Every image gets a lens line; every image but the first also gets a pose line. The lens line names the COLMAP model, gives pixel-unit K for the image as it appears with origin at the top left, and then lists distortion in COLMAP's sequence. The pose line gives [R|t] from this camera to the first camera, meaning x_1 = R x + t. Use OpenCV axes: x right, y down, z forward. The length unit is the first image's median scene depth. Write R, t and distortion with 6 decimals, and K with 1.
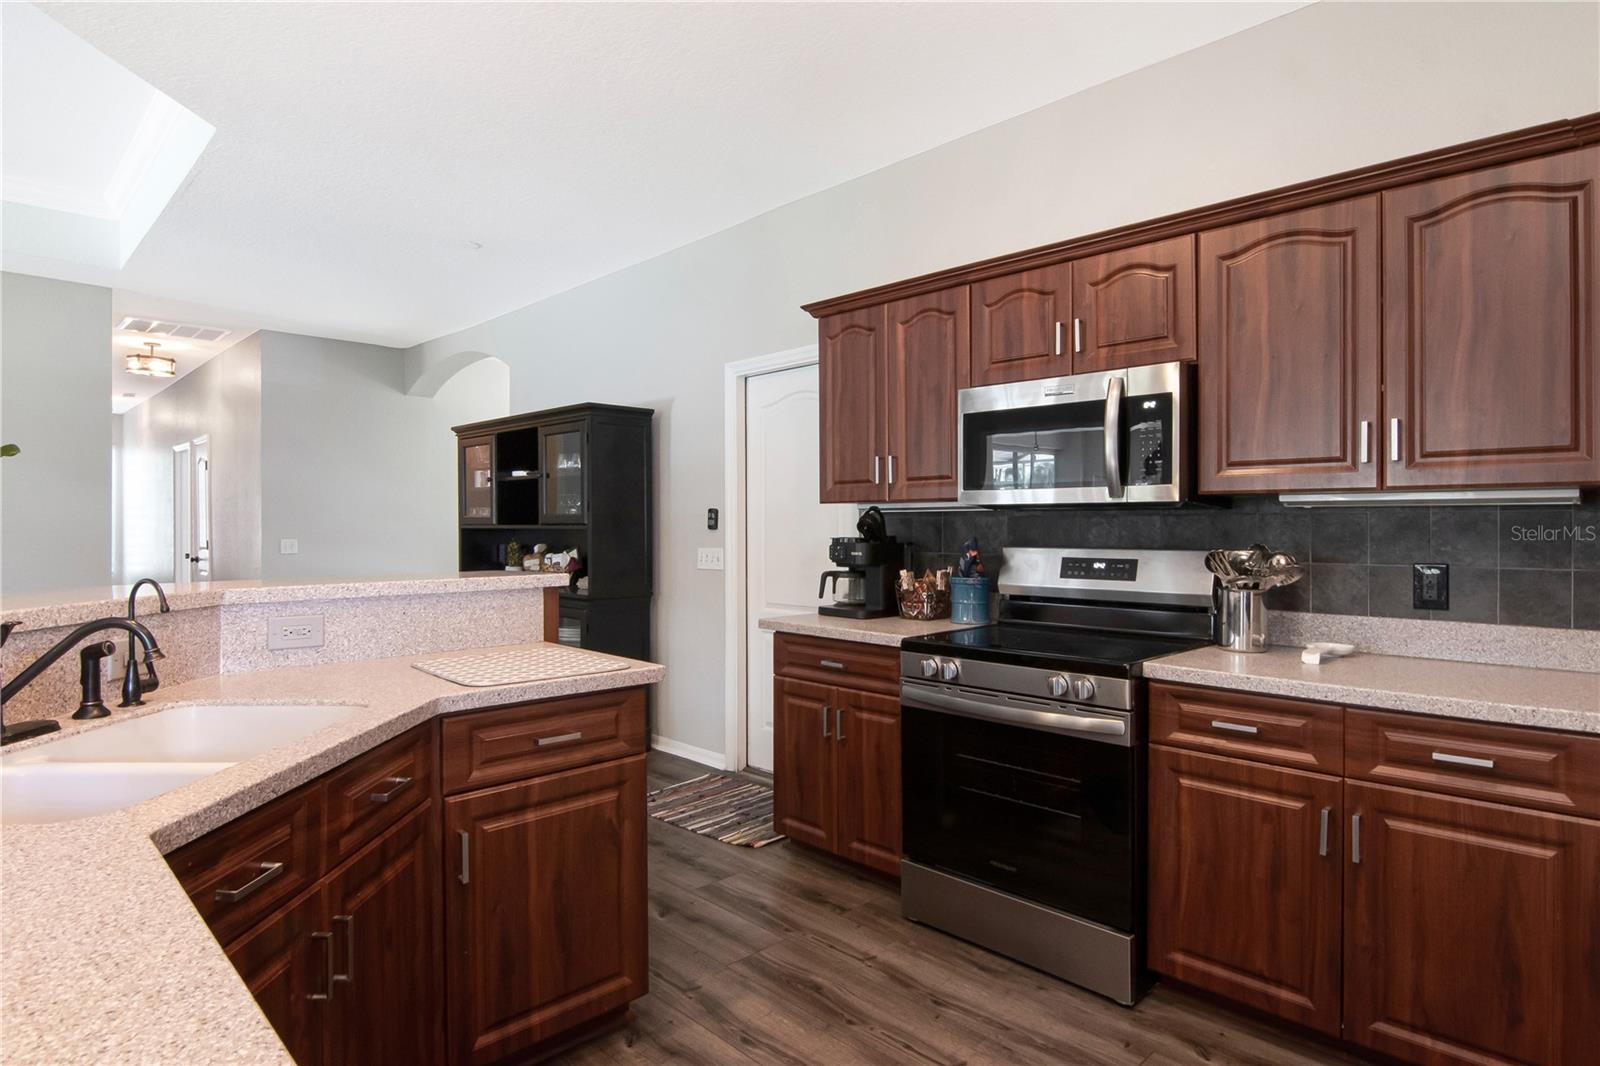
lens RADIAL K [[872.4, 0, 833.6], [0, 872.4, 505.0], [0, 0, 1]] dist [-0.000858, -0.000684]
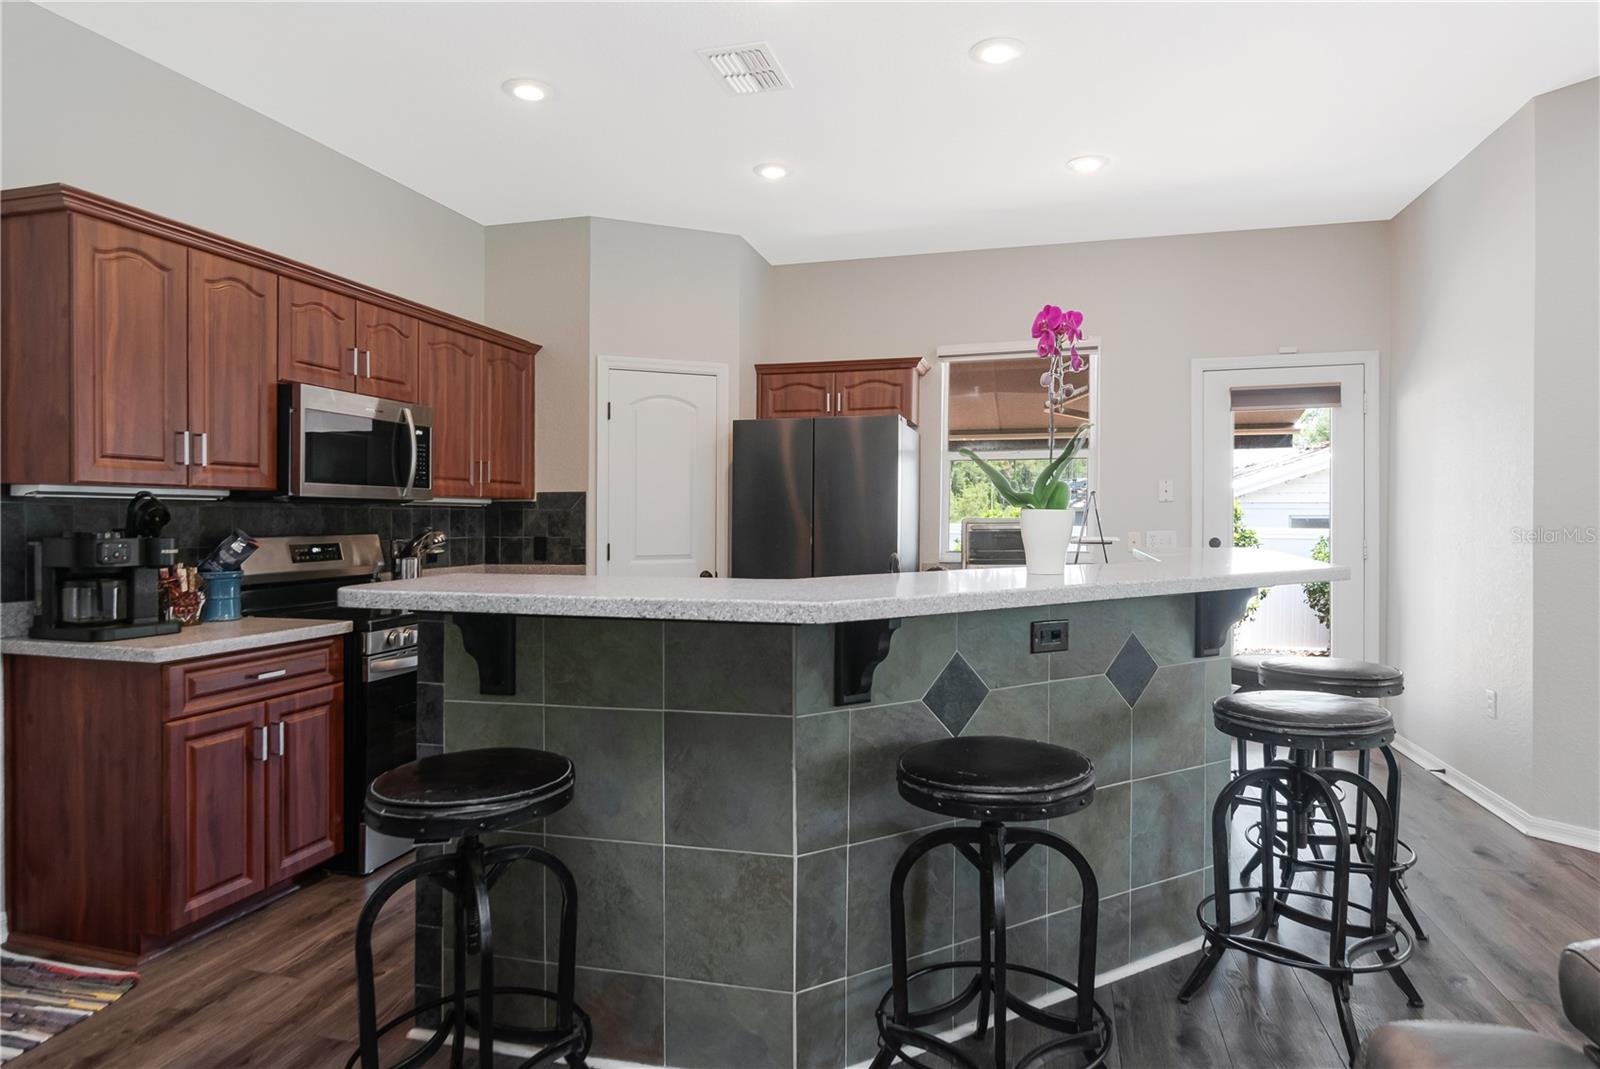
lens RADIAL K [[946.5, 0, 800.0], [0, 946.5, 534.5], [0, 0, 1]] dist [-0.026131, -0.000461]
pose [[-0.488472, -0.016826, 0.872417, -1.136978], [-0.020117, 0.999765, 0.008018, 0.025244], [-0.872348, -0.013634, -0.488696, 1.049974]]
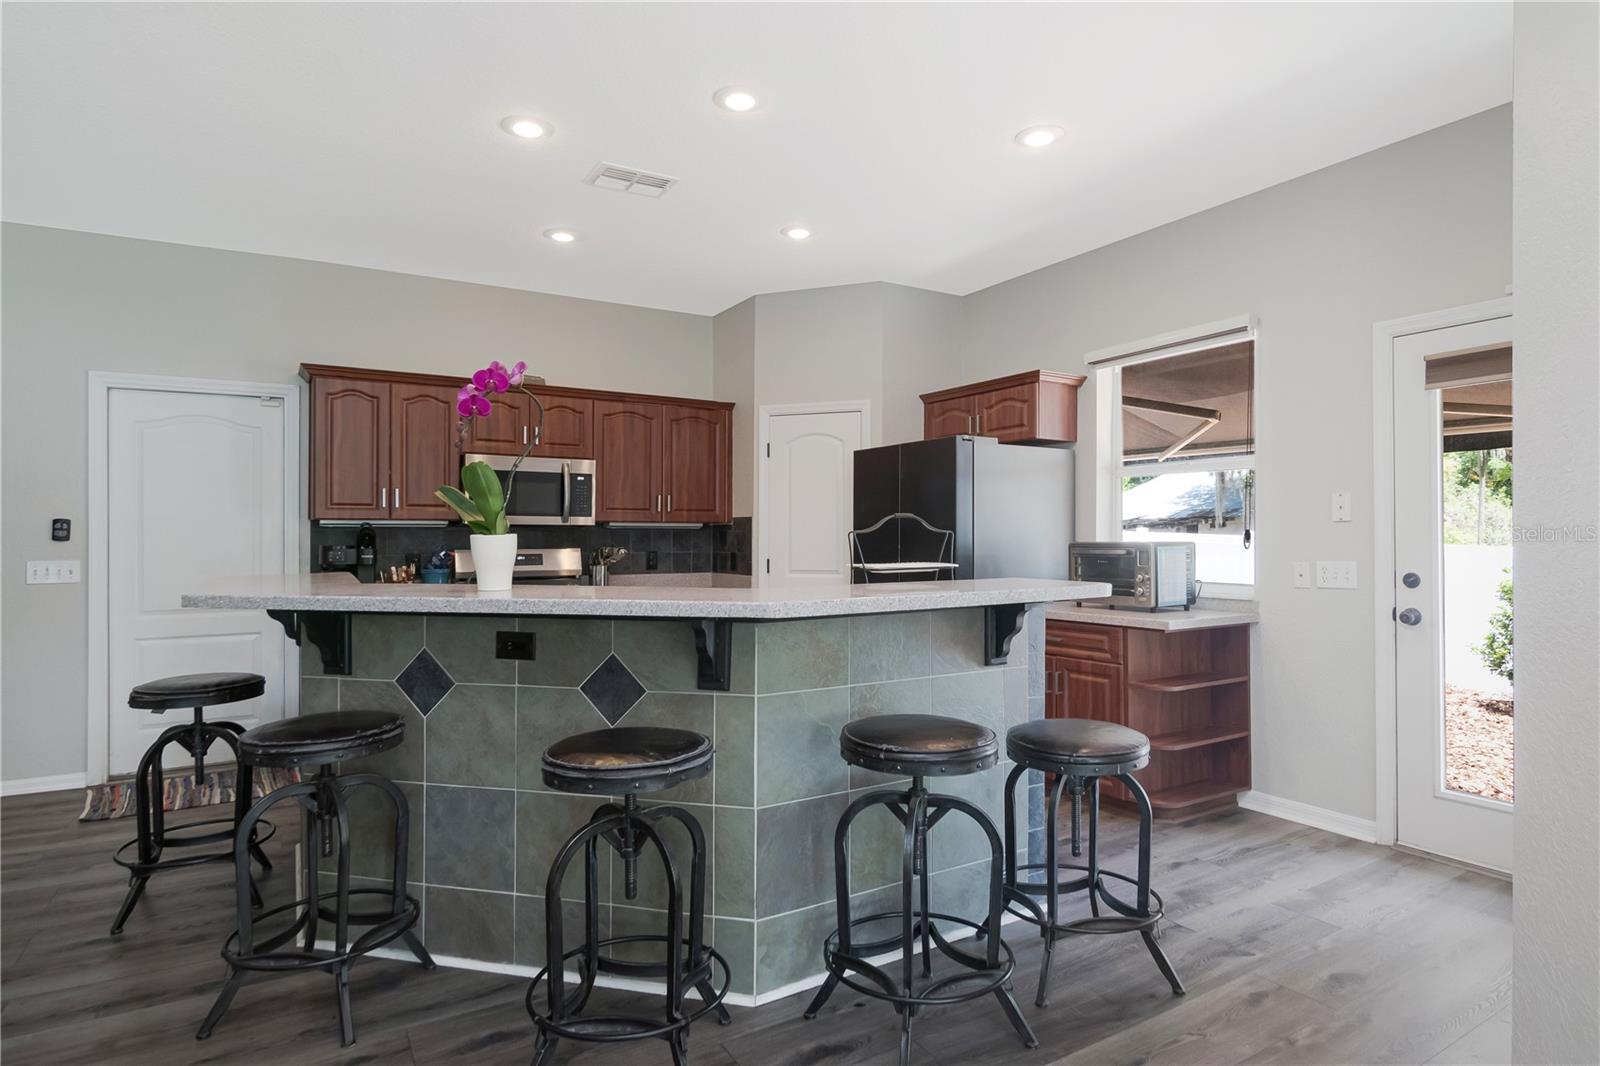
lens RADIAL K [[854.9, 0, 760.5], [0, 854.9, 530.7], [0, 0, 1]] dist [-0.000094, -0.000366]
pose [[0.272252, 0.000951, 0.962226, -1.289314], [-0.024229, 0.999689, 0.005867, -0.010717], [-0.961921, -0.024911, 0.272190, 0.024390]]
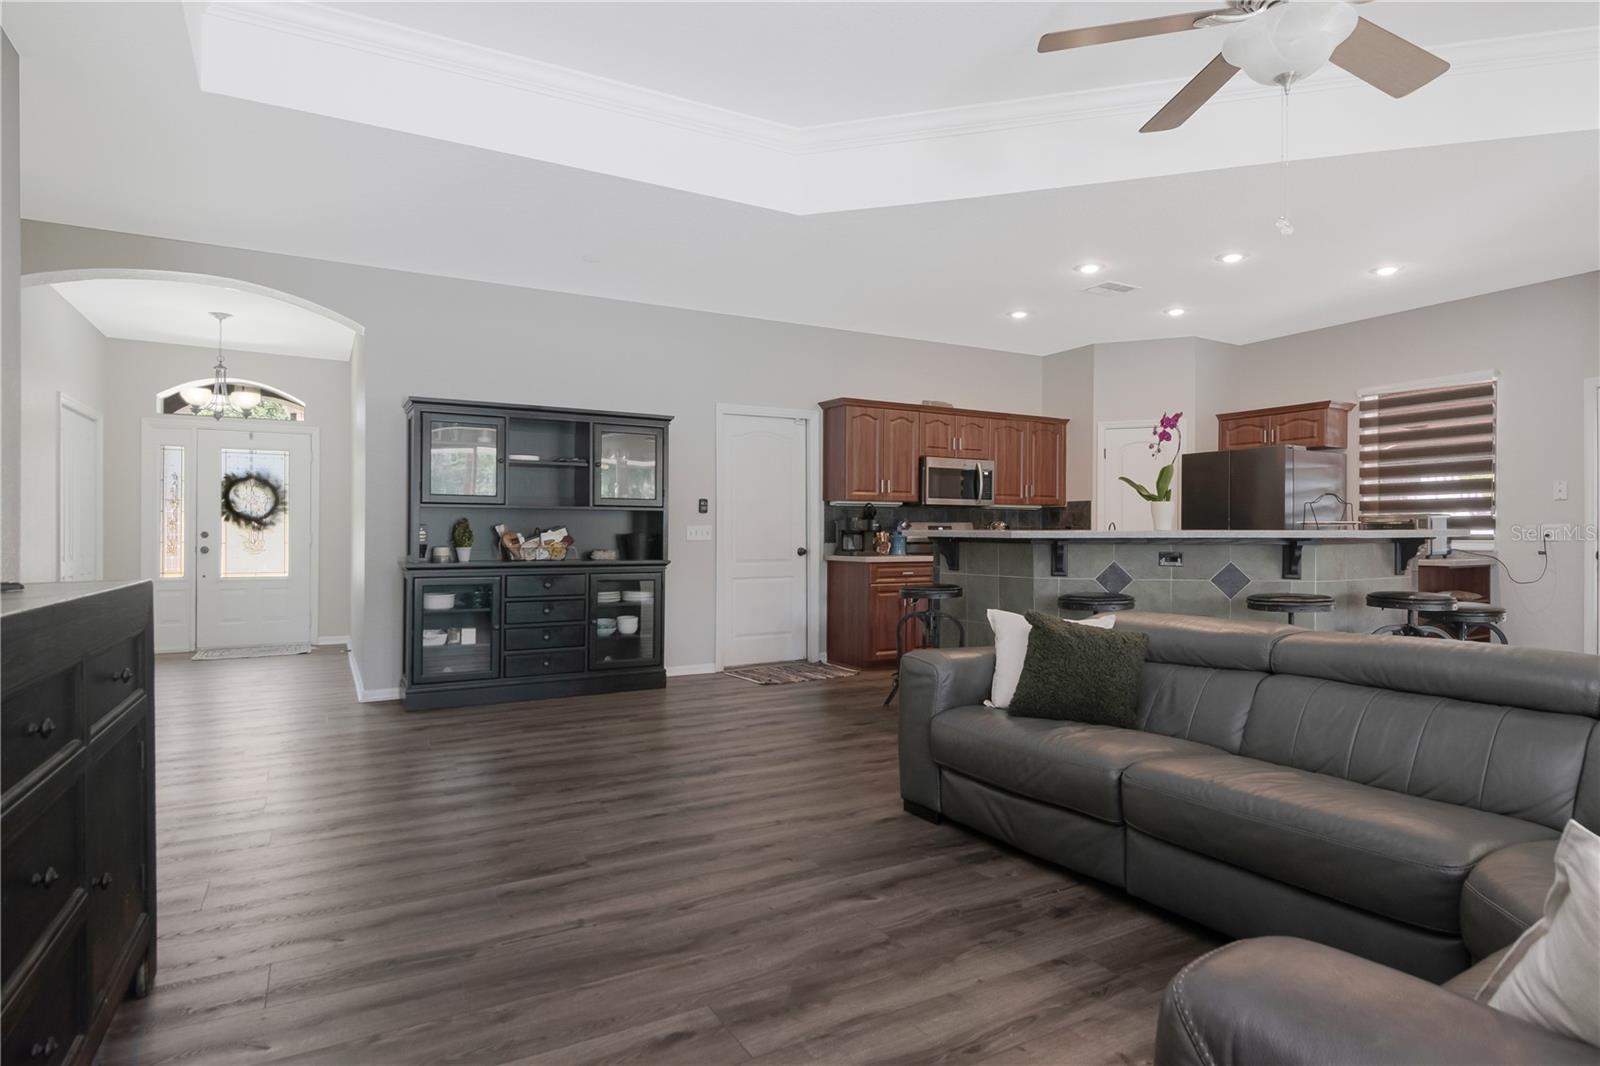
lens RADIAL K [[838.8, 0, 758.7], [0, 838.8, 521.7], [0, 0, 1]] dist [-0.023495, -0.000435]
pose [[0.311583, 0.008471, 0.950181, -2.278444], [-0.025603, 0.999672, -0.000516, 0.064257], [-0.949874, -0.024167, 0.311698, 0.730163]]
